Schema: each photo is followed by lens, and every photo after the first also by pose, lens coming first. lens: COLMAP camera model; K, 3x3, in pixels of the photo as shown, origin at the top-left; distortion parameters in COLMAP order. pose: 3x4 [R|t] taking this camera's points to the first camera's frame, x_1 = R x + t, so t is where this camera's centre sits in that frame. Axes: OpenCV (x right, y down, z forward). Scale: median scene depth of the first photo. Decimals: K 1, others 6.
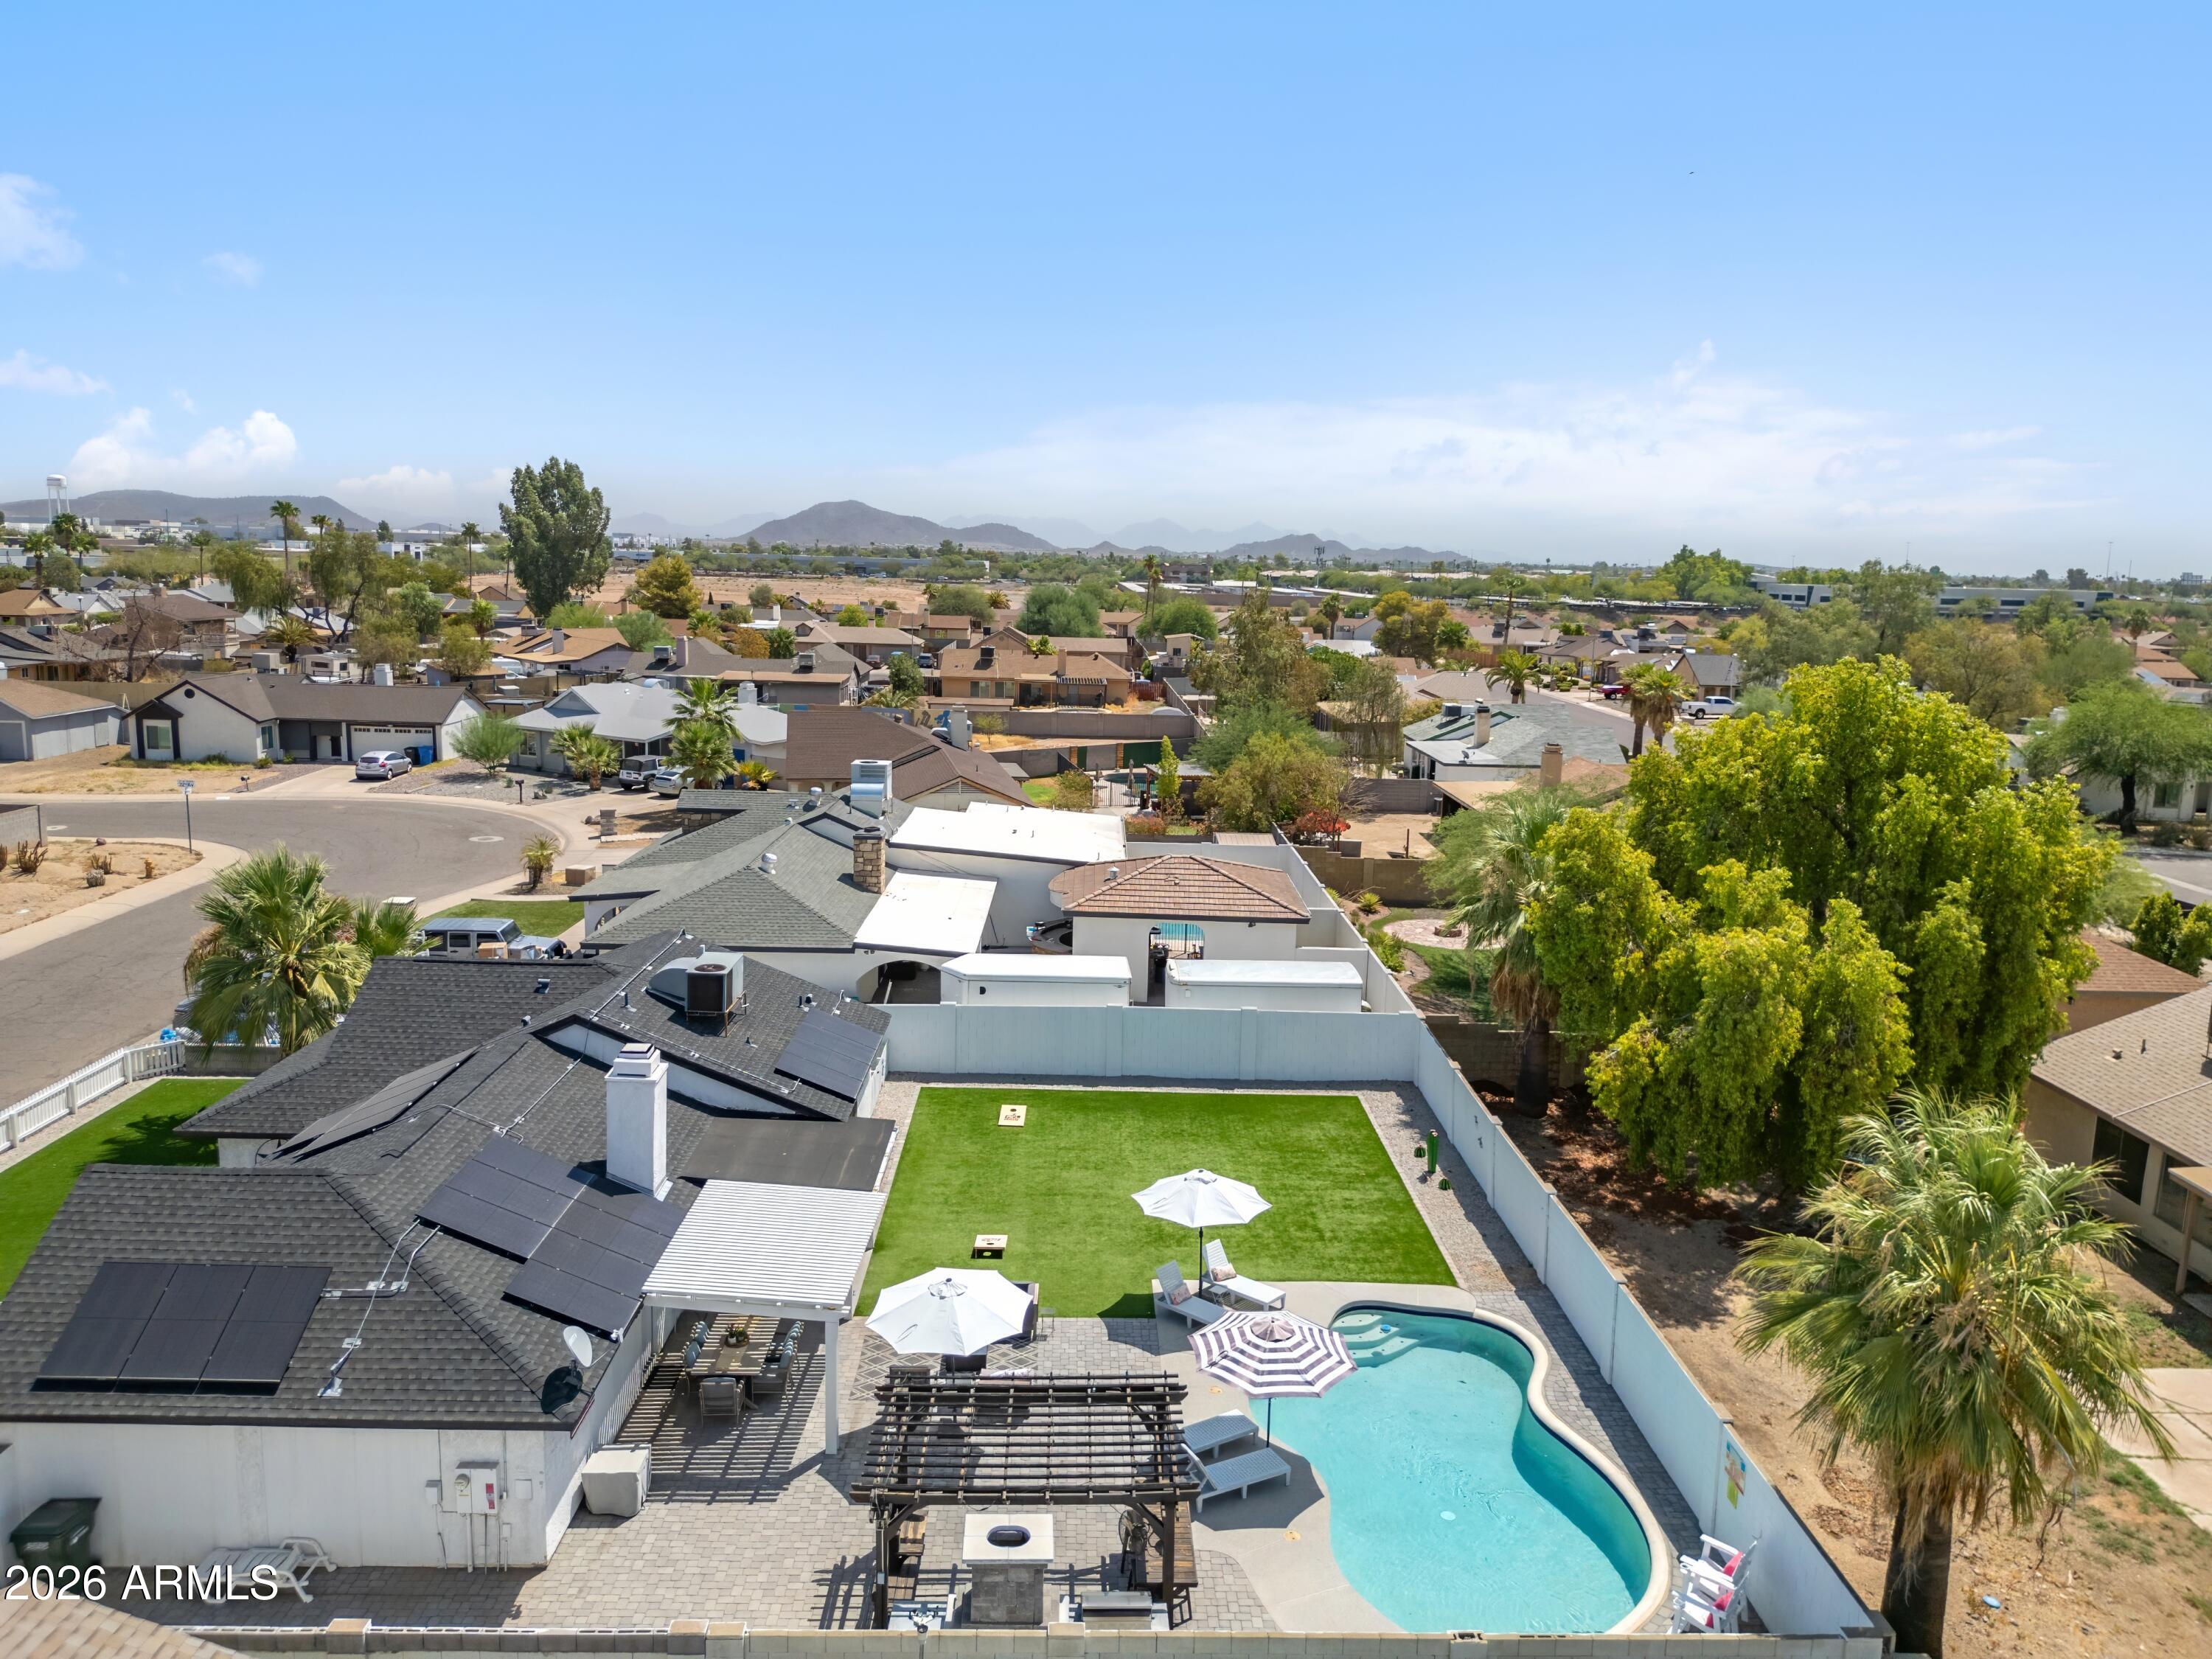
lens RADIAL K [[1572.9, 0, 1091.3], [0, 1572.9, 821.4], [0, 0, 1]] dist [0.072197, -0.064035]
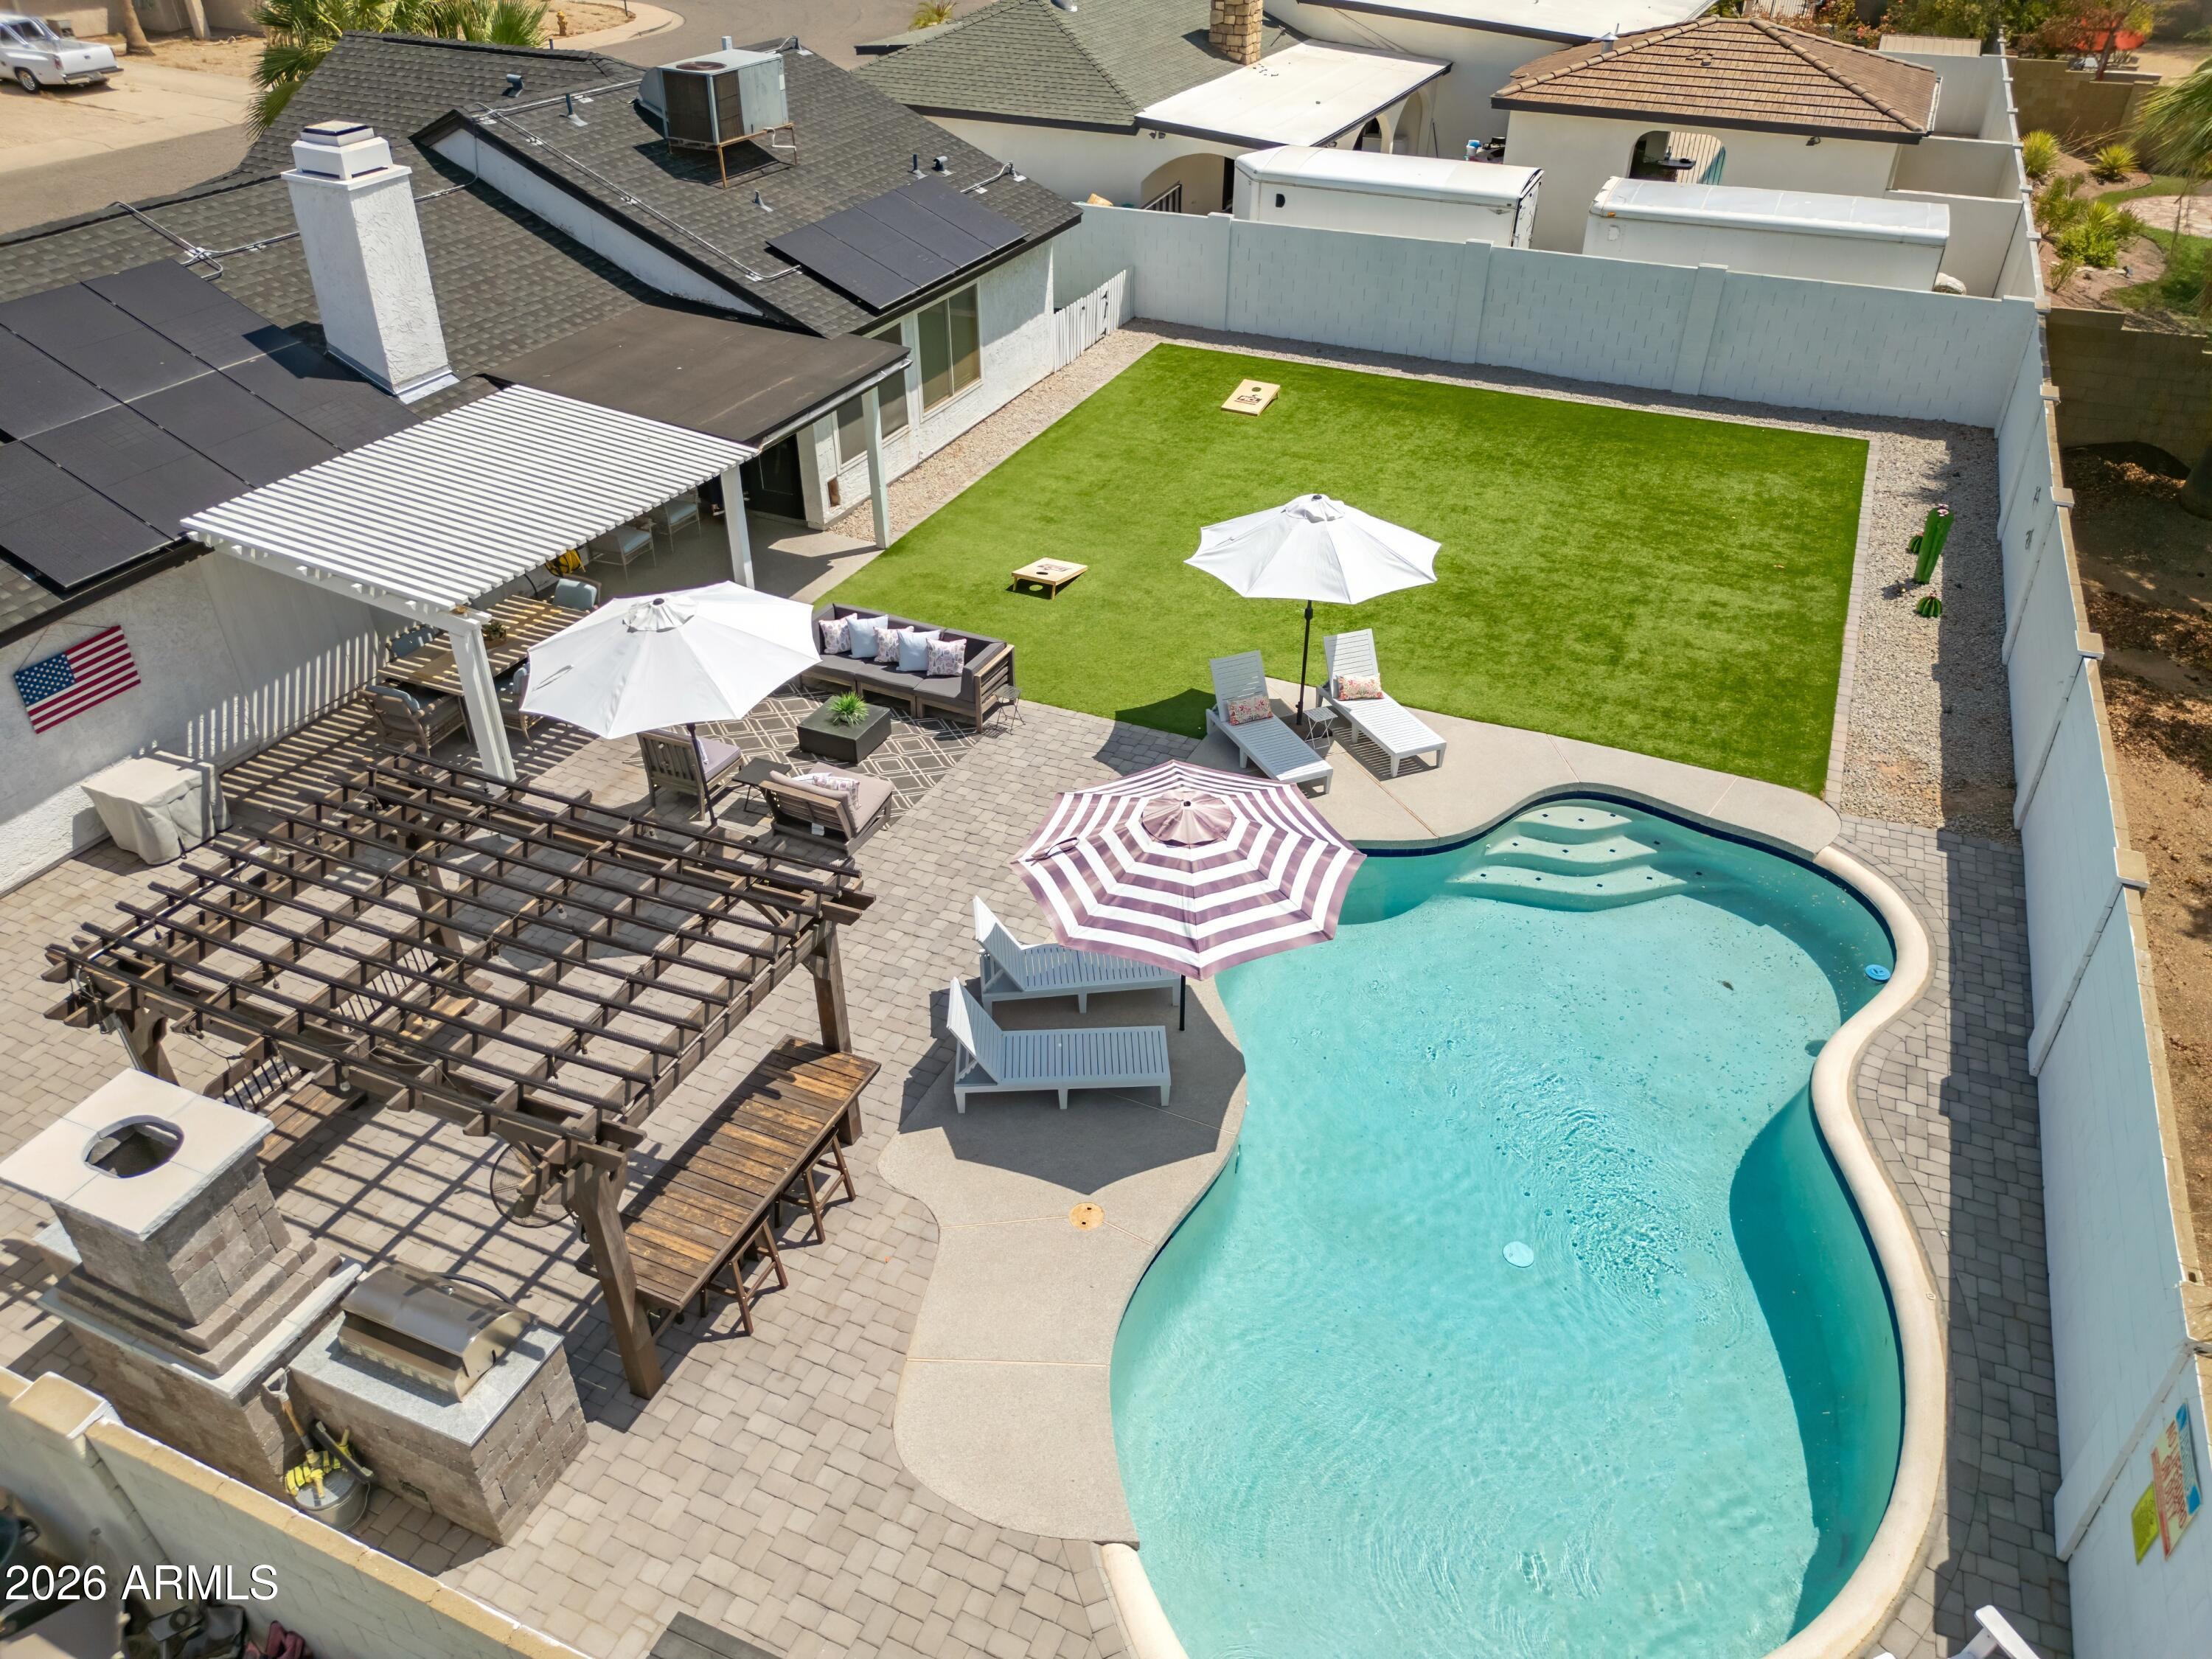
lens RADIAL K [[1572.9, 0, 1091.3], [0, 1572.9, 821.4], [0, 0, 1]] dist [0.072197, -0.064035]
pose [[0.906795, 0.218927, -0.360270, 0.185140], [-0.055729, 0.909337, 0.412311, 0.094359], [0.417873, -0.353803, 0.836783, 0.430684]]
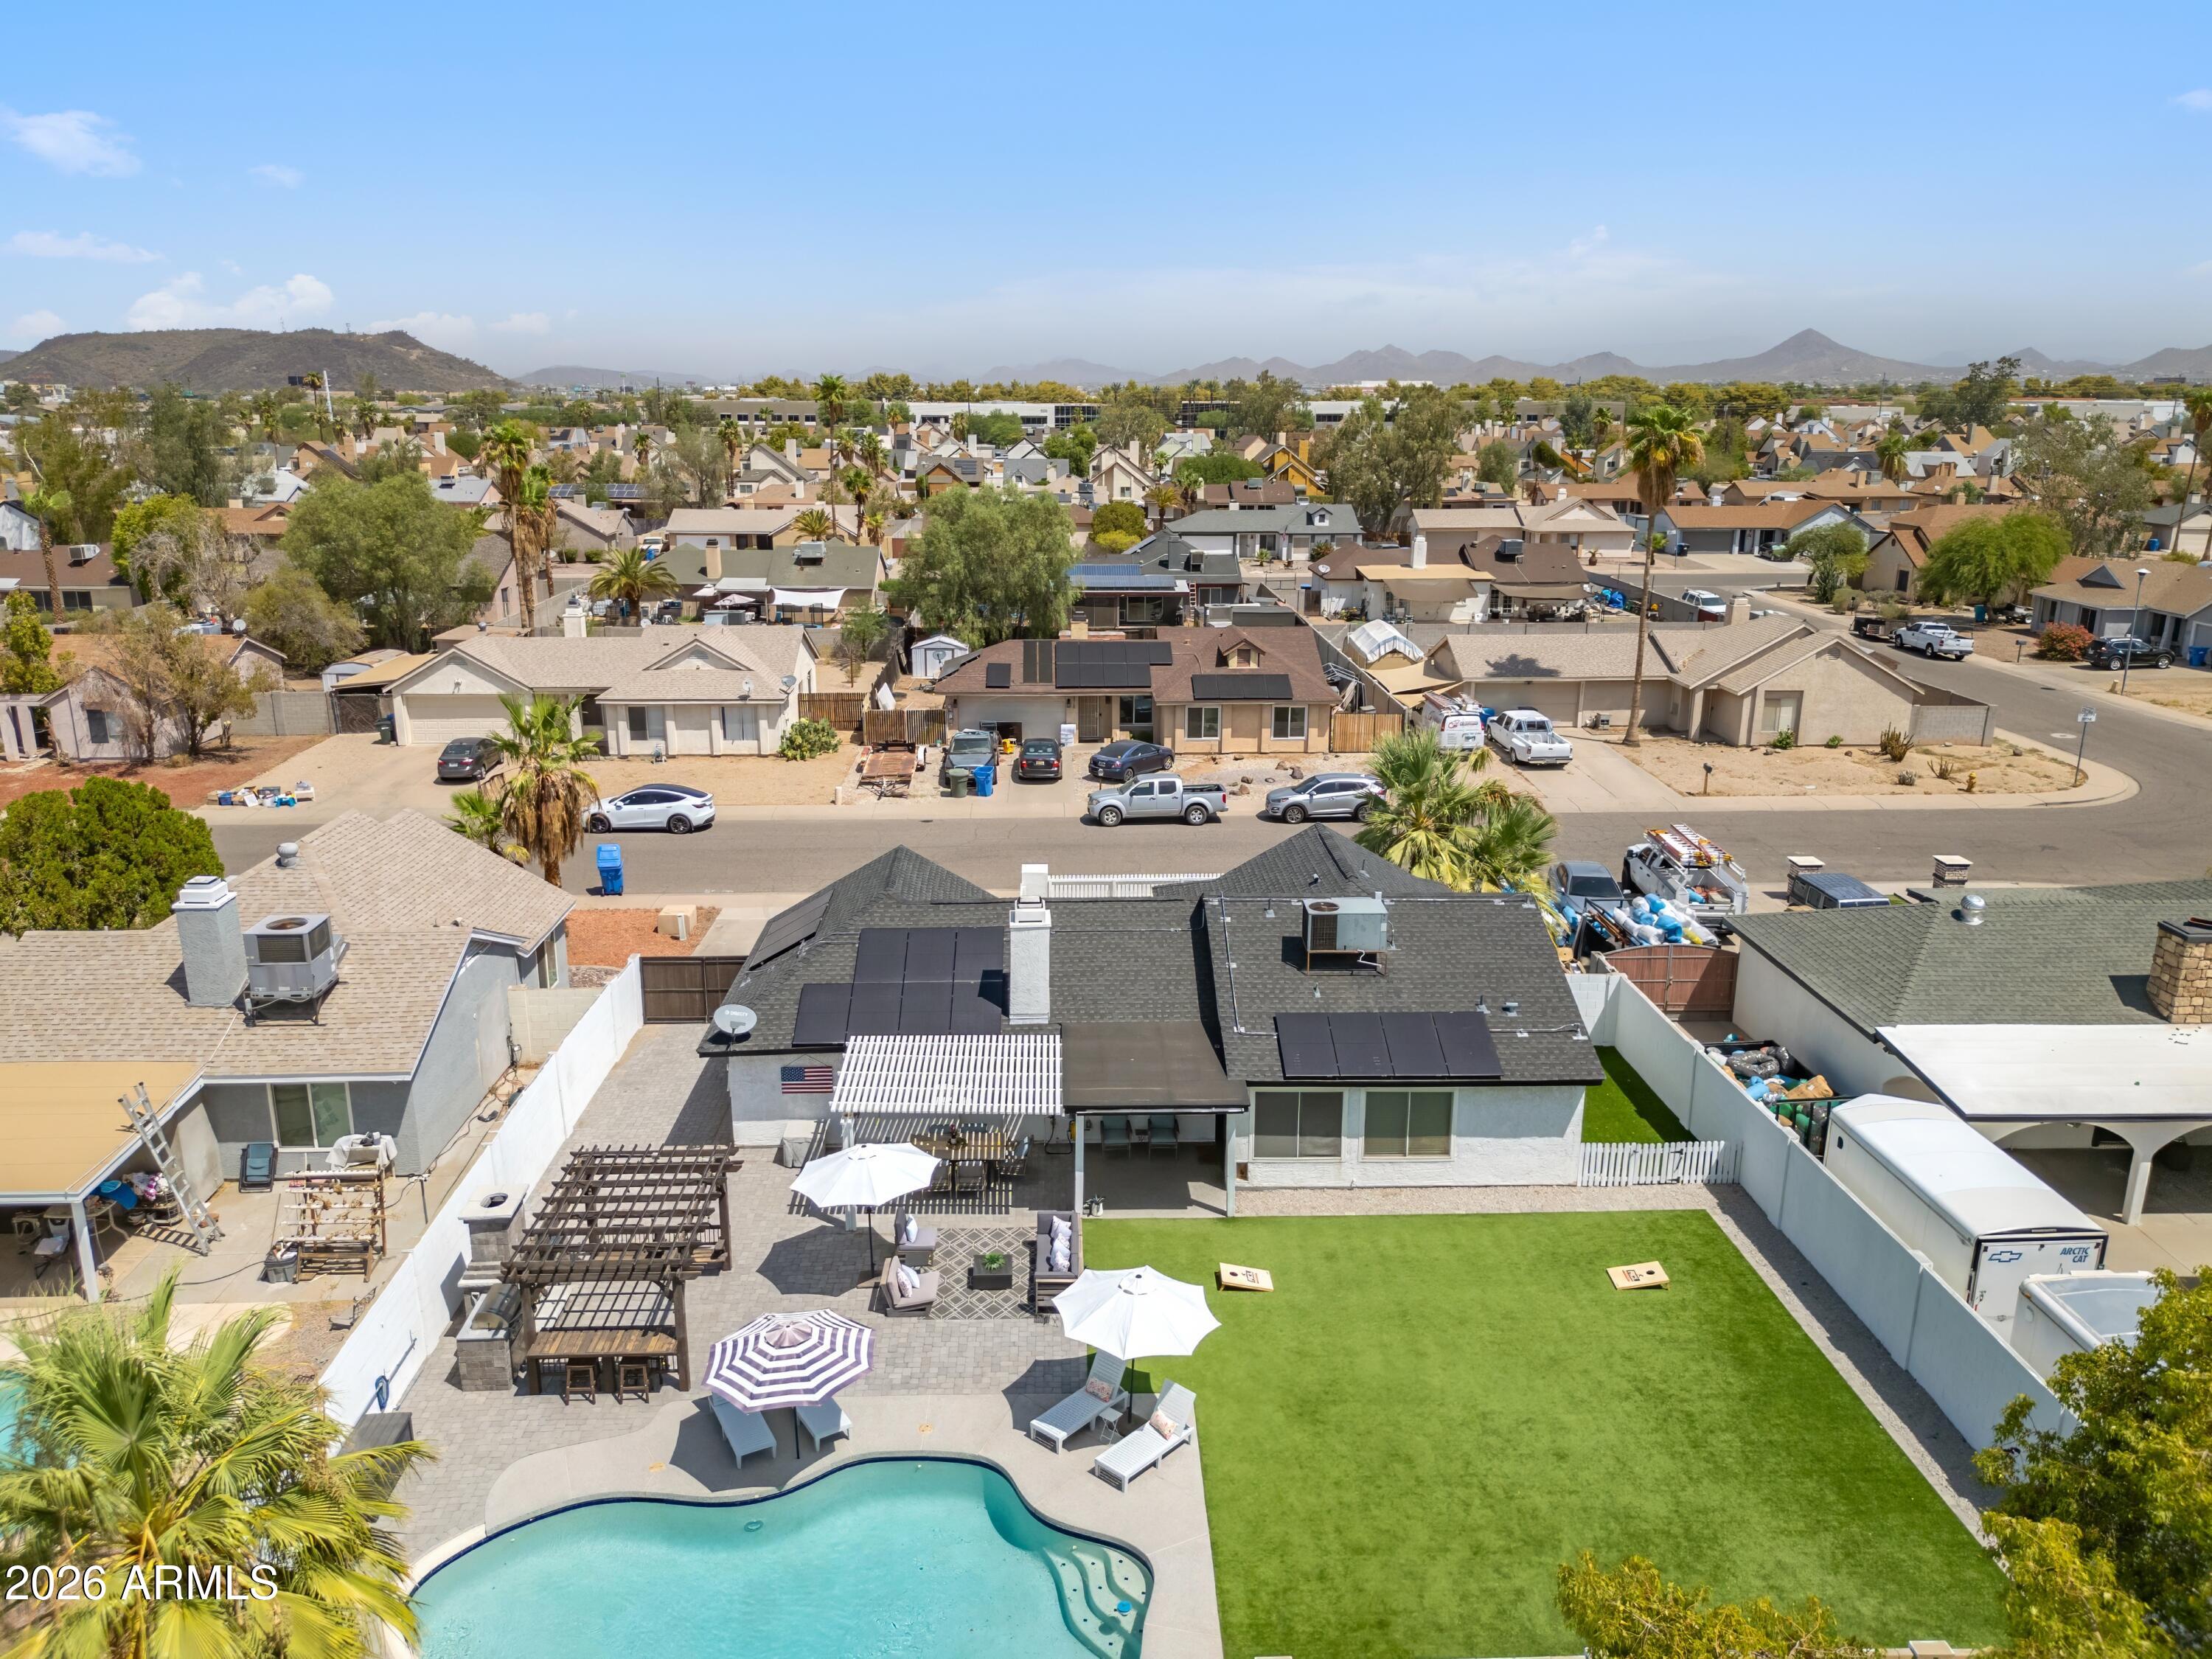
lens RADIAL K [[1572.9, 0, 1091.3], [0, 1572.9, 821.4], [0, 0, 1]] dist [0.072197, -0.064035]
pose [[0.020965, 0.240114, -0.970518, 0.698837], [-0.169183, 0.957584, 0.233259, -0.163469], [0.985362, 0.159304, 0.060699, 0.776624]]
